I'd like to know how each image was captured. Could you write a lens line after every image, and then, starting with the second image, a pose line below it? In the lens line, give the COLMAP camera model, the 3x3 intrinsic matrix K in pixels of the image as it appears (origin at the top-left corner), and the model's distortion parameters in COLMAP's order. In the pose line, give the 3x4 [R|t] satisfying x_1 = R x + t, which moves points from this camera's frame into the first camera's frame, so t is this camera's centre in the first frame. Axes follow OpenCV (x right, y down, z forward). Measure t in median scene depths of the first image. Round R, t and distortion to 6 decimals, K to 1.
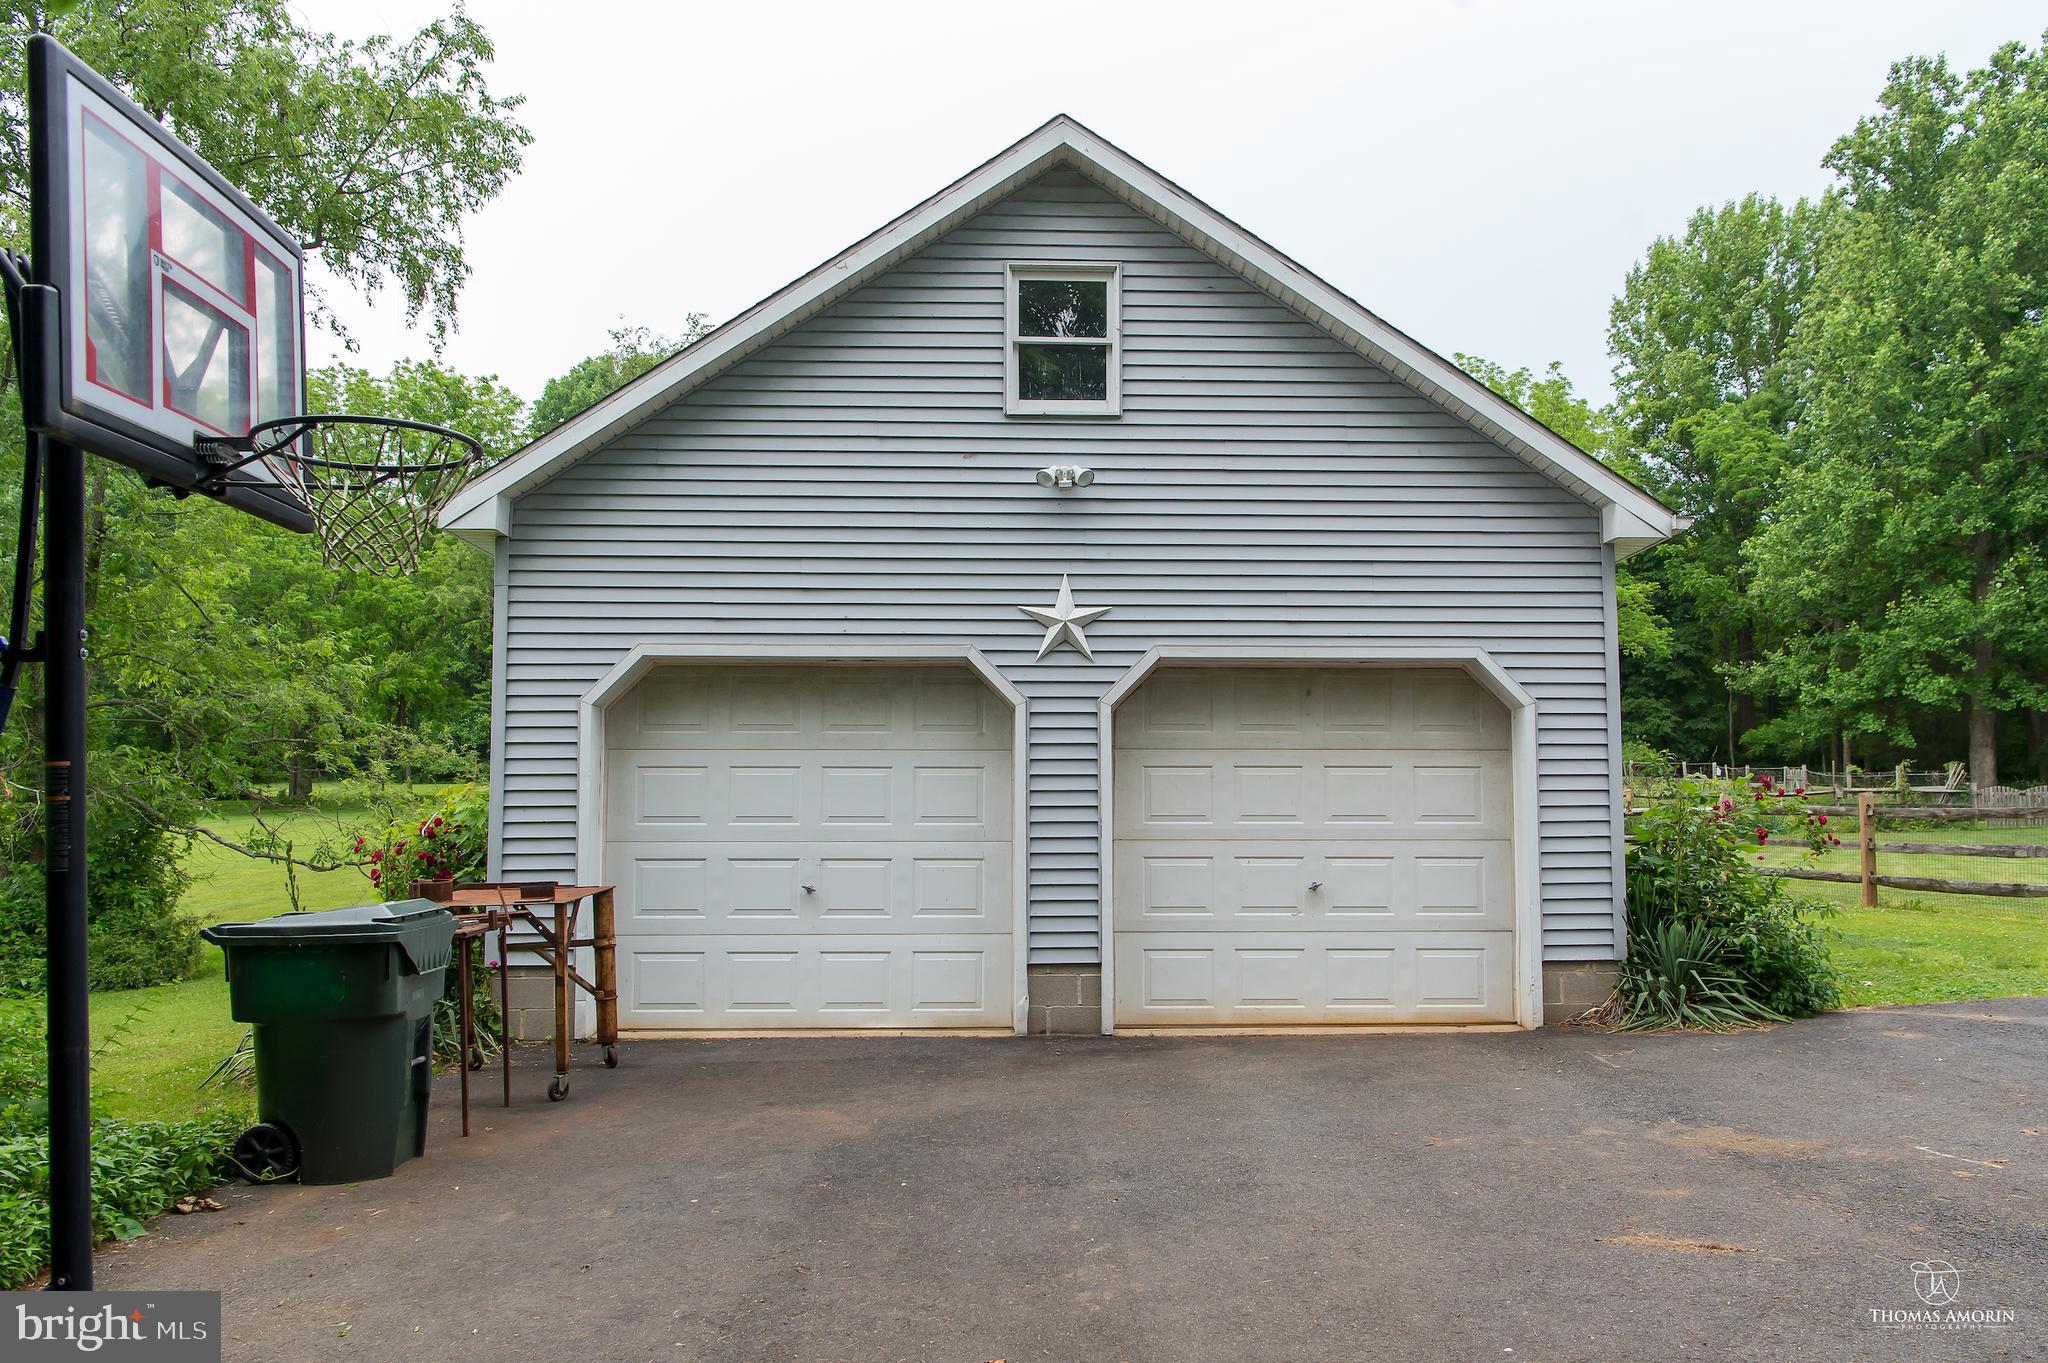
lens RADIAL K [[1411.6, 0, 1025.2], [0, 1411.6, 730.6], [0, 0, 1]] dist [-0.006111, -0.001264]
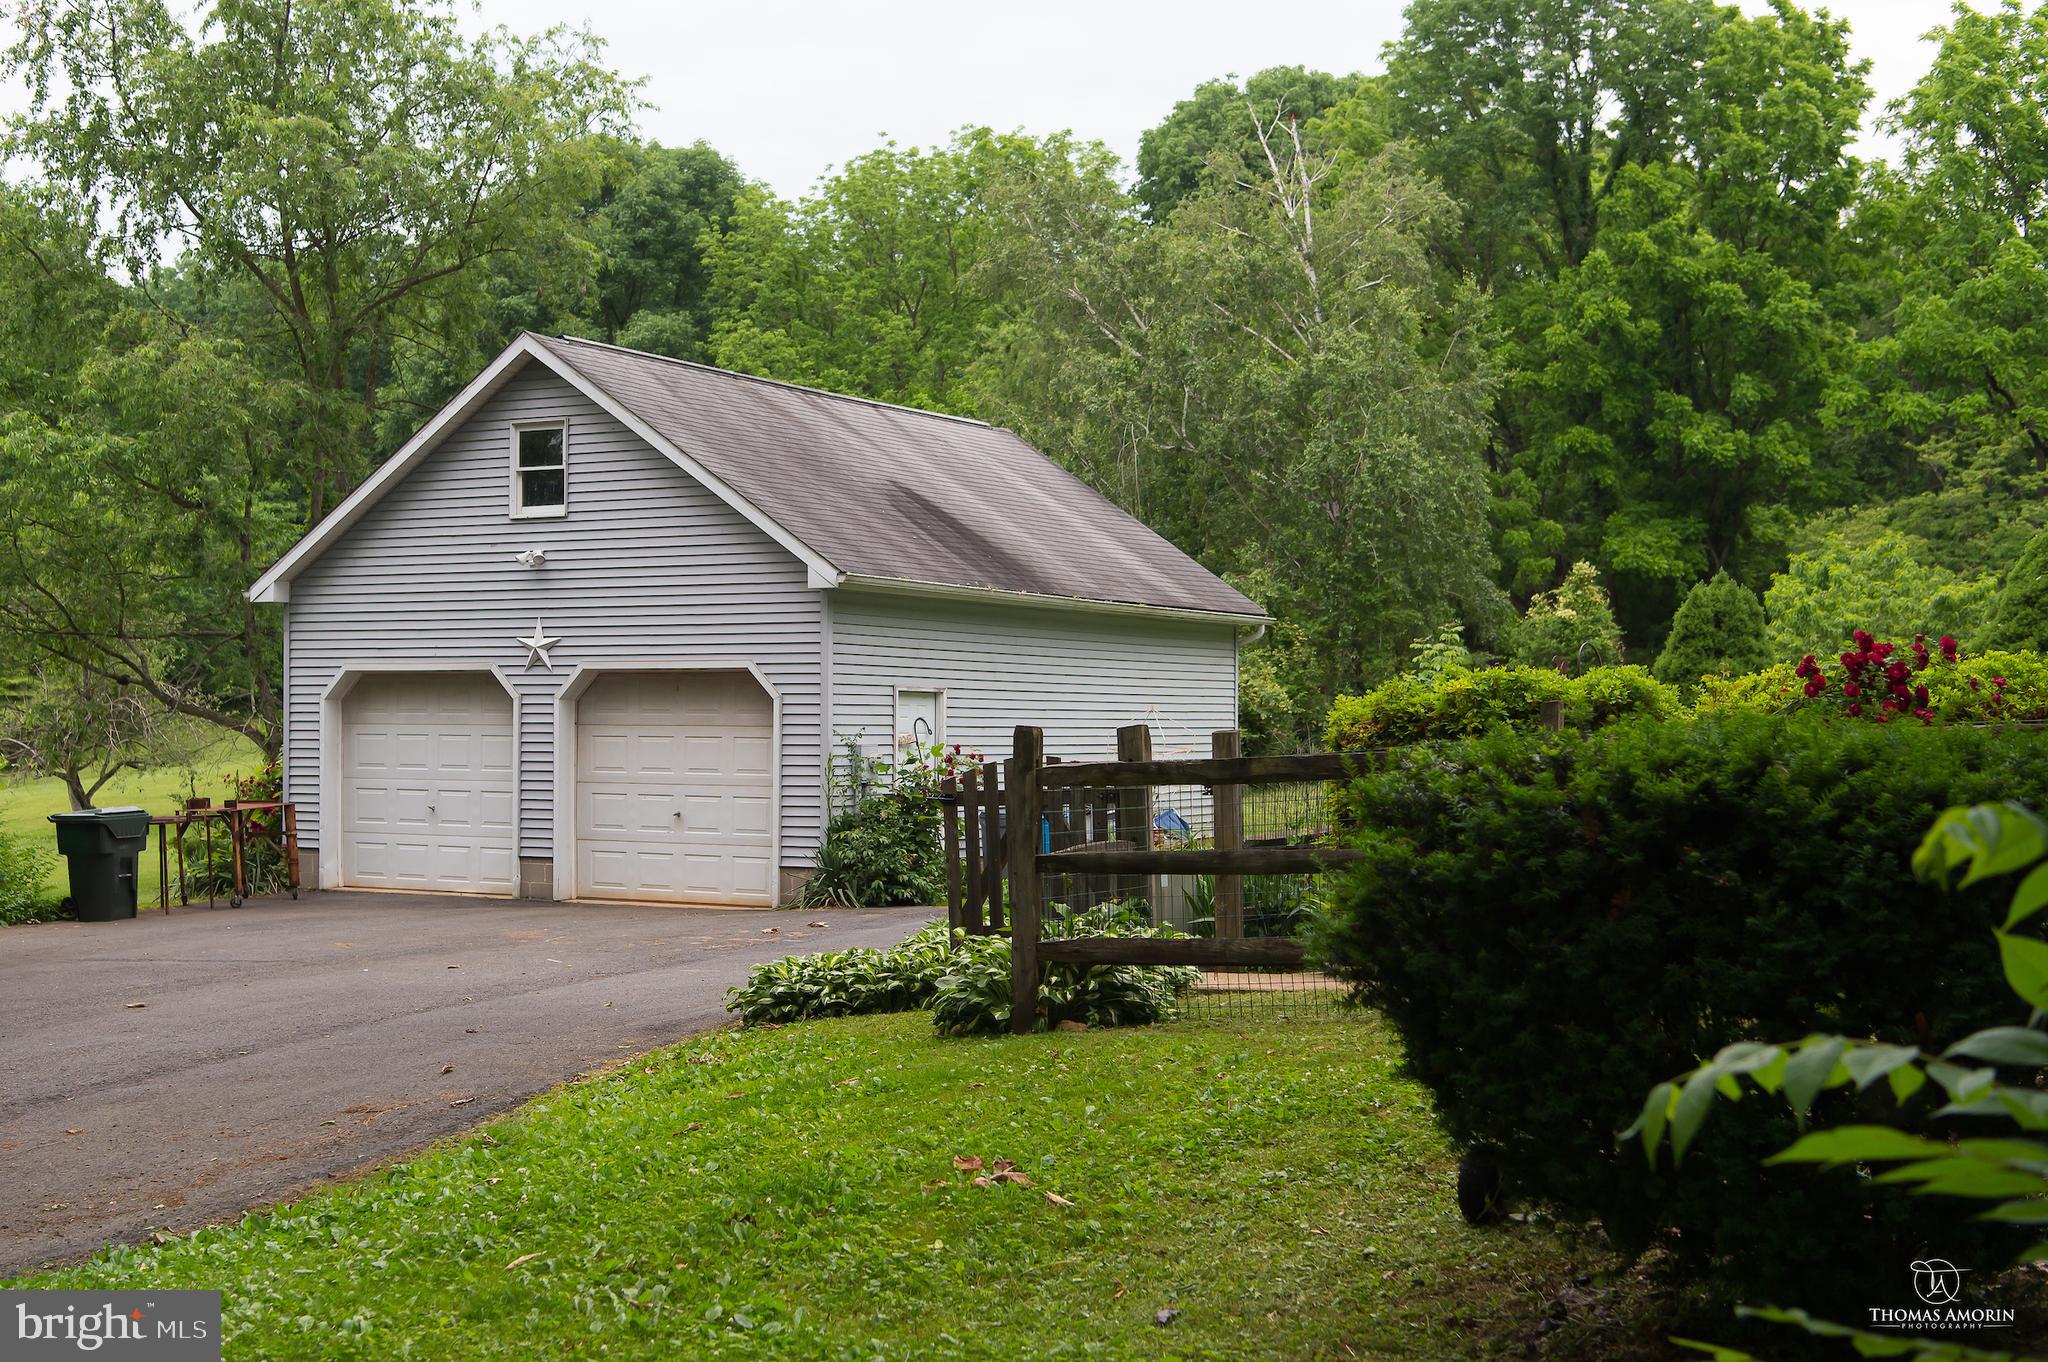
lens RADIAL K [[2513.3, 0, 1024.0], [0, 2513.3, 681.0], [0, 0, 1]] dist [0.023416, 0.034332]
pose [[0.855904, -0.002524, -0.517129, 1.993679], [0.030932, 0.998447, 0.046323, -0.154499], [0.516210, -0.055644, 0.854653, -1.179027]]
